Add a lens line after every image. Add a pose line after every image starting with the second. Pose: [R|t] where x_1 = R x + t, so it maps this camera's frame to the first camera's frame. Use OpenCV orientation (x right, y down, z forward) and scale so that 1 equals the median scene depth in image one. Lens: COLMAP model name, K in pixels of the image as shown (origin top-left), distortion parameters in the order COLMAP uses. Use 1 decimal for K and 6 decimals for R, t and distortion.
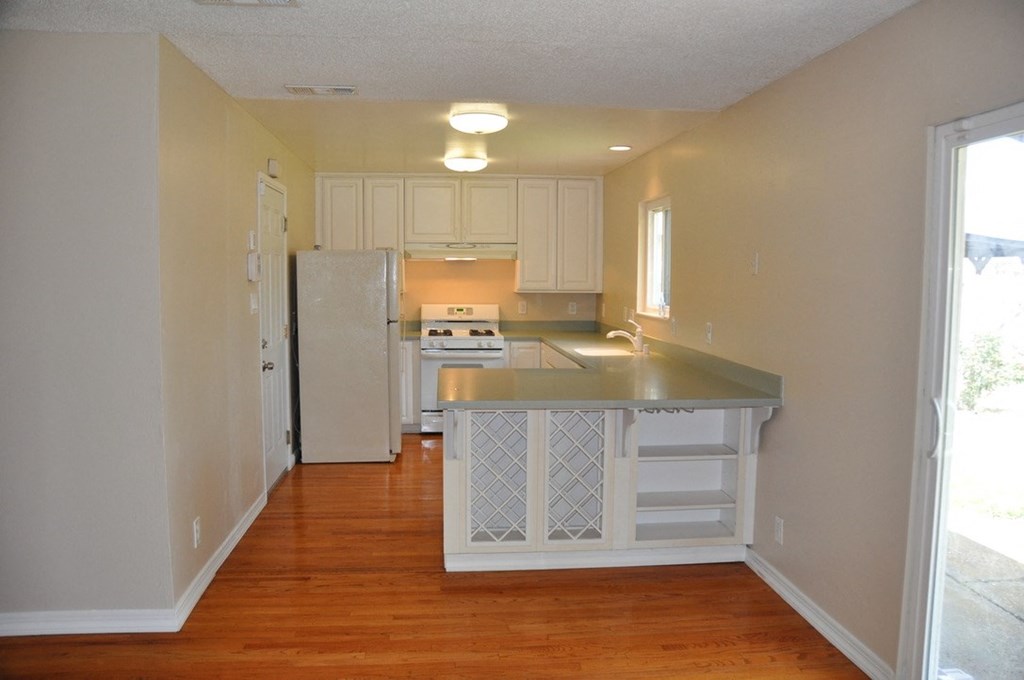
lens RADIAL K [[808.2, 0, 515.5], [0, 808.2, 347.8], [0, 0, 1]] dist [-0.163173, 0.129309]
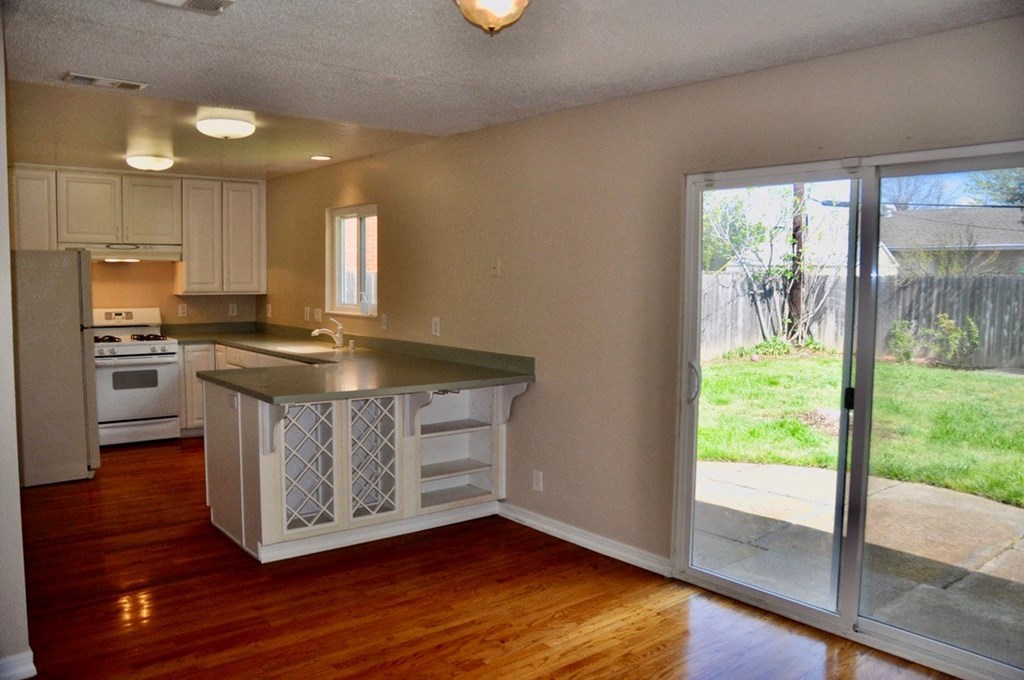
lens RADIAL K [[808.2, 0, 515.5], [0, 808.2, 347.8], [0, 0, 1]] dist [-0.163173, 0.129309]
pose [[0.830853, -0.045546, 0.554625, -0.230808], [0.045555, 0.998867, 0.013784, 0.001044], [-0.554625, 0.013814, 0.831986, -0.024361]]
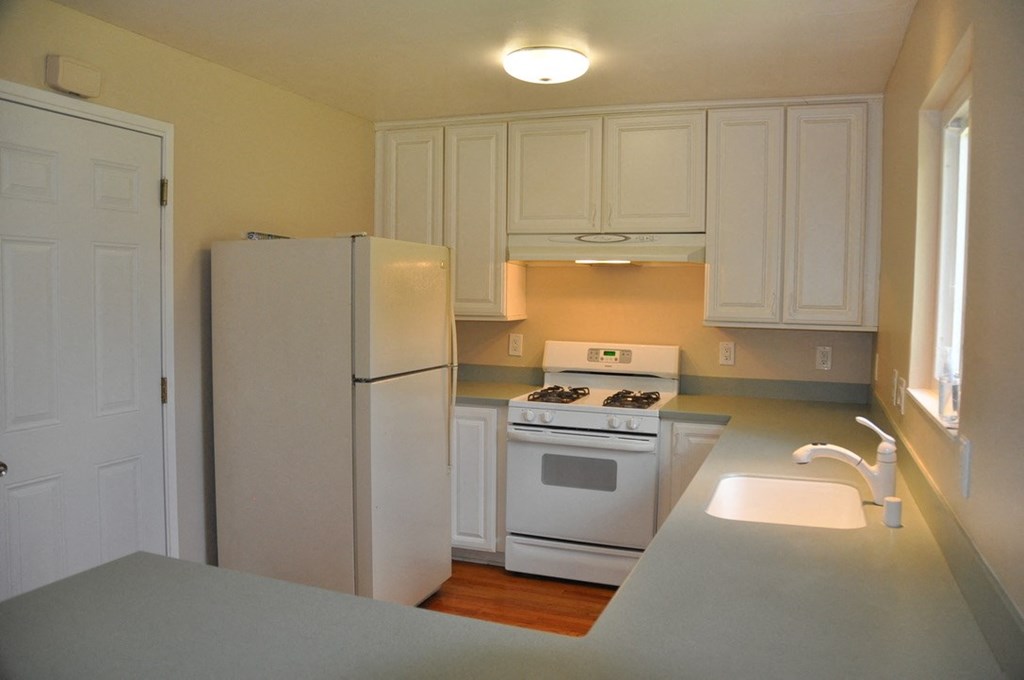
lens RADIAL K [[808.2, 0, 515.5], [0, 808.2, 347.8], [0, 0, 1]] dist [-0.163173, 0.129309]
pose [[0.894972, 0.040494, -0.444280, 0.146963], [-0.049764, 0.998718, -0.009218, -0.050868], [0.443337, 0.030359, 0.895841, 0.563087]]
